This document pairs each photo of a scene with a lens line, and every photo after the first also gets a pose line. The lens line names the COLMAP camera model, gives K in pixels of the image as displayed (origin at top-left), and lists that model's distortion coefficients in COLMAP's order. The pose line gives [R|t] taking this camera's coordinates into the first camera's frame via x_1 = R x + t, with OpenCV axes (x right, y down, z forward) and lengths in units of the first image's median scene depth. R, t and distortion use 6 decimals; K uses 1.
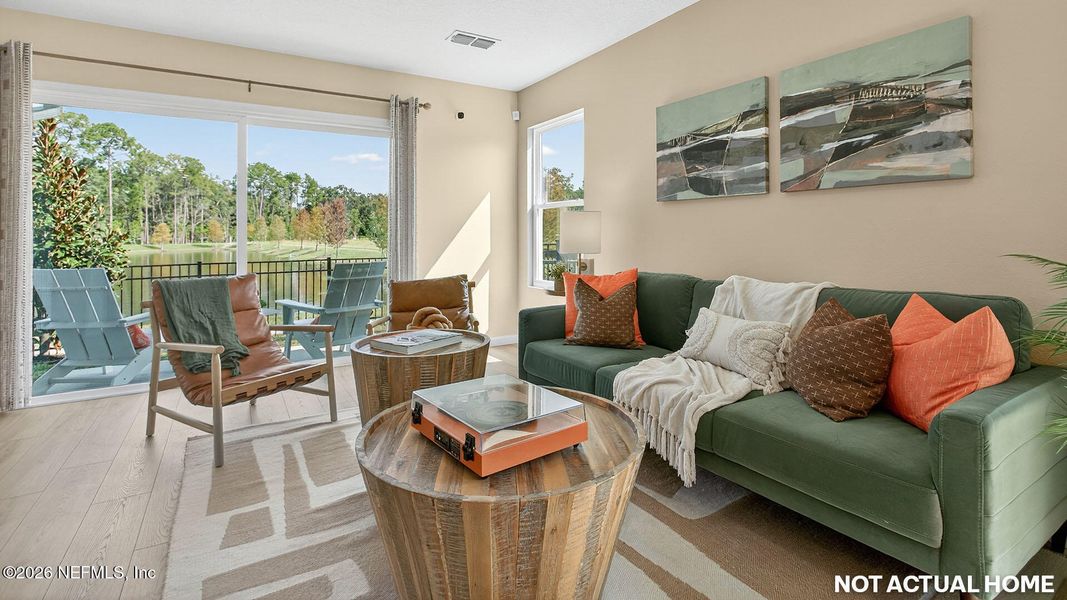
lens RADIAL K [[496.0, 0, 532.2], [0, 496.0, 232.8], [0, 0, 1]] dist [-0.000021, -0.000017]
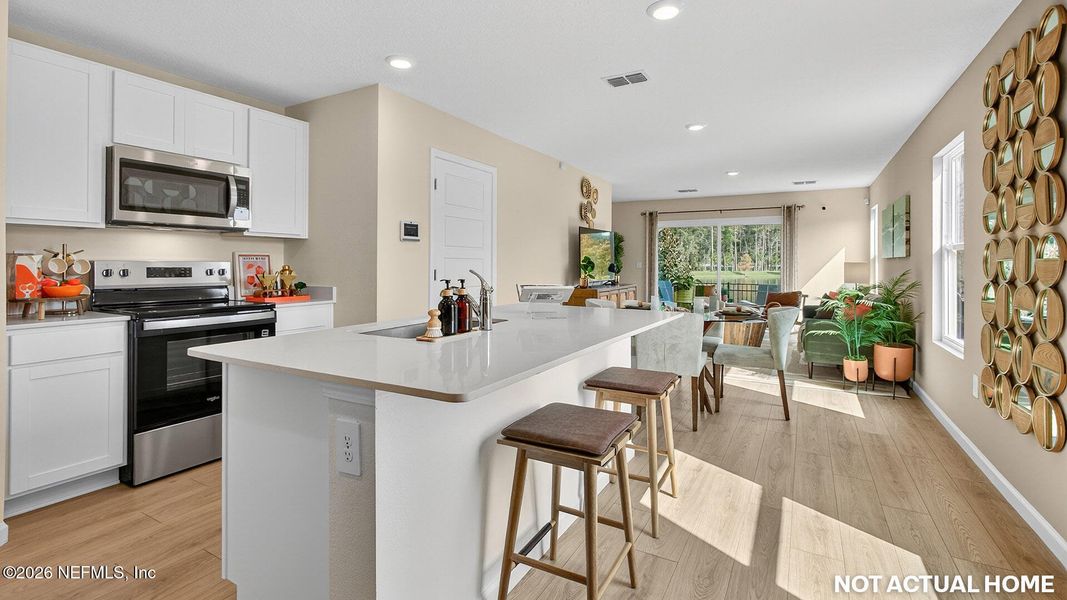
lens RADIAL K [[496.0, 0, 531.7], [0, 496.0, 260.1], [0, 0, 1]] dist [-0.000021, -0.000017]
pose [[0.487334, 0.000553, -0.873215, 1.479879], [-0.002197, 0.999997, -0.000593, -0.058223], [0.873213, 0.002208, 0.487334, -1.353697]]
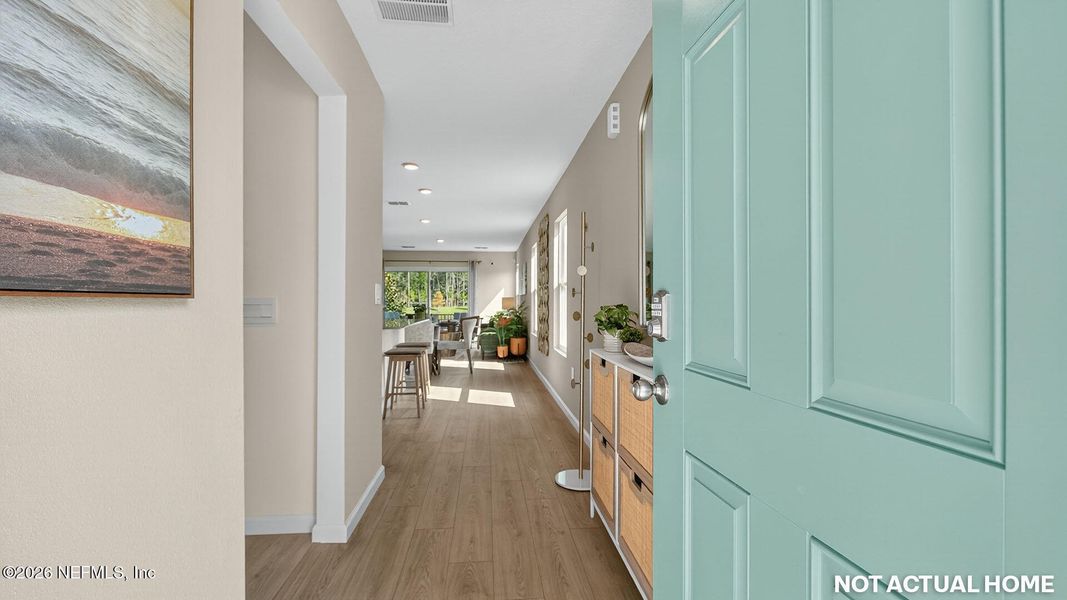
lens RADIAL K [[496.0, 0, 544.0], [0, 496.0, 298.0], [0, 0, 1]] dist [-0.000021, -0.000017]
pose [[0.904075, 0.002828, -0.427364, 2.190692], [-0.003352, 0.999994, -0.000474, -0.045631], [0.427361, 0.001861, 0.904079, -2.420343]]
